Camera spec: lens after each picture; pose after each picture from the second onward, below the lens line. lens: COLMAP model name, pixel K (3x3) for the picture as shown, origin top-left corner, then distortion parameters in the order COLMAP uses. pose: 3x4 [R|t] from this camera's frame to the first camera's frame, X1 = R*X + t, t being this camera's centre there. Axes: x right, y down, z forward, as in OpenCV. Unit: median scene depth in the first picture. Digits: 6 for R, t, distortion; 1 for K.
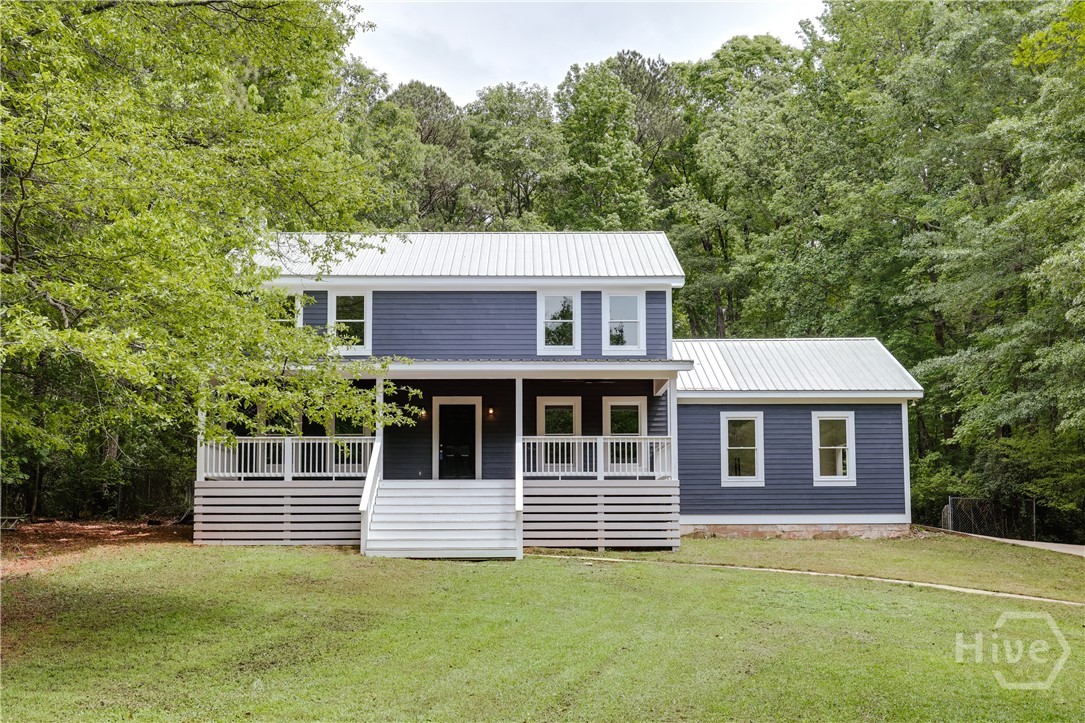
lens RADIAL K [[465.2, 0, 541.2], [0, 465.2, 362.2], [0, 0, 1]] dist [-0.002480, -0.000159]
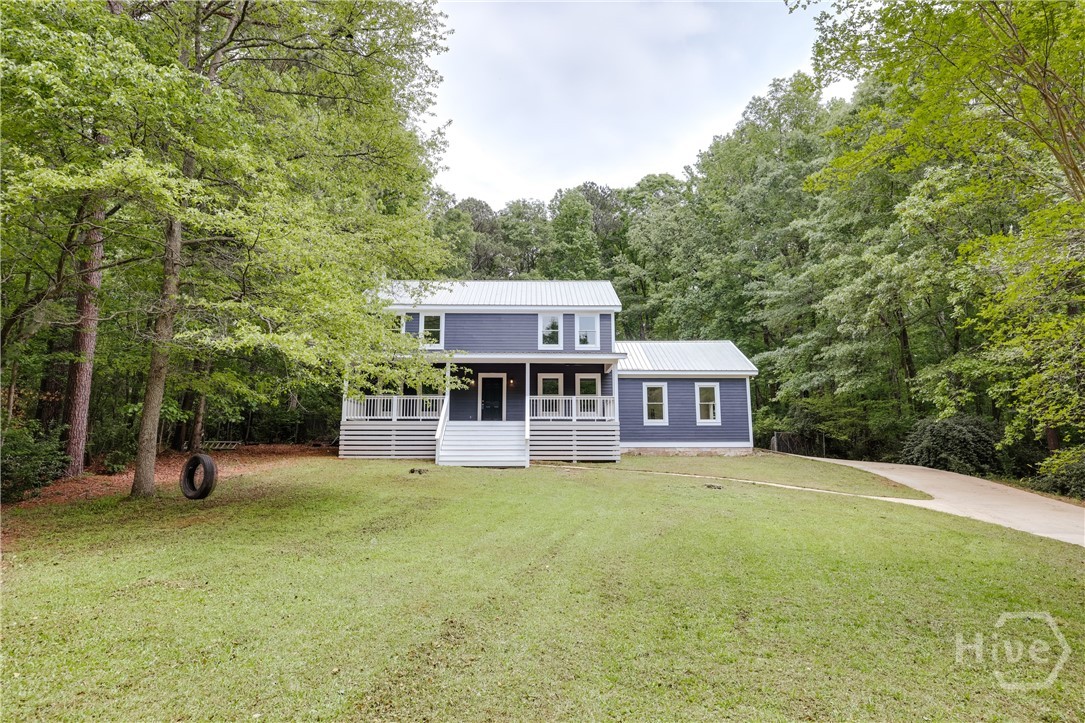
lens RADIAL K [[465.2, 0, 542.8], [0, 465.2, 360.8], [0, 0, 1]] dist [-0.002480, -0.000159]
pose [[0.999990, 0.004246, 0.001621, 0.006589], [-0.004306, 0.999214, 0.039411, -0.042688], [-0.001452, -0.039417, 0.999222, -0.758589]]
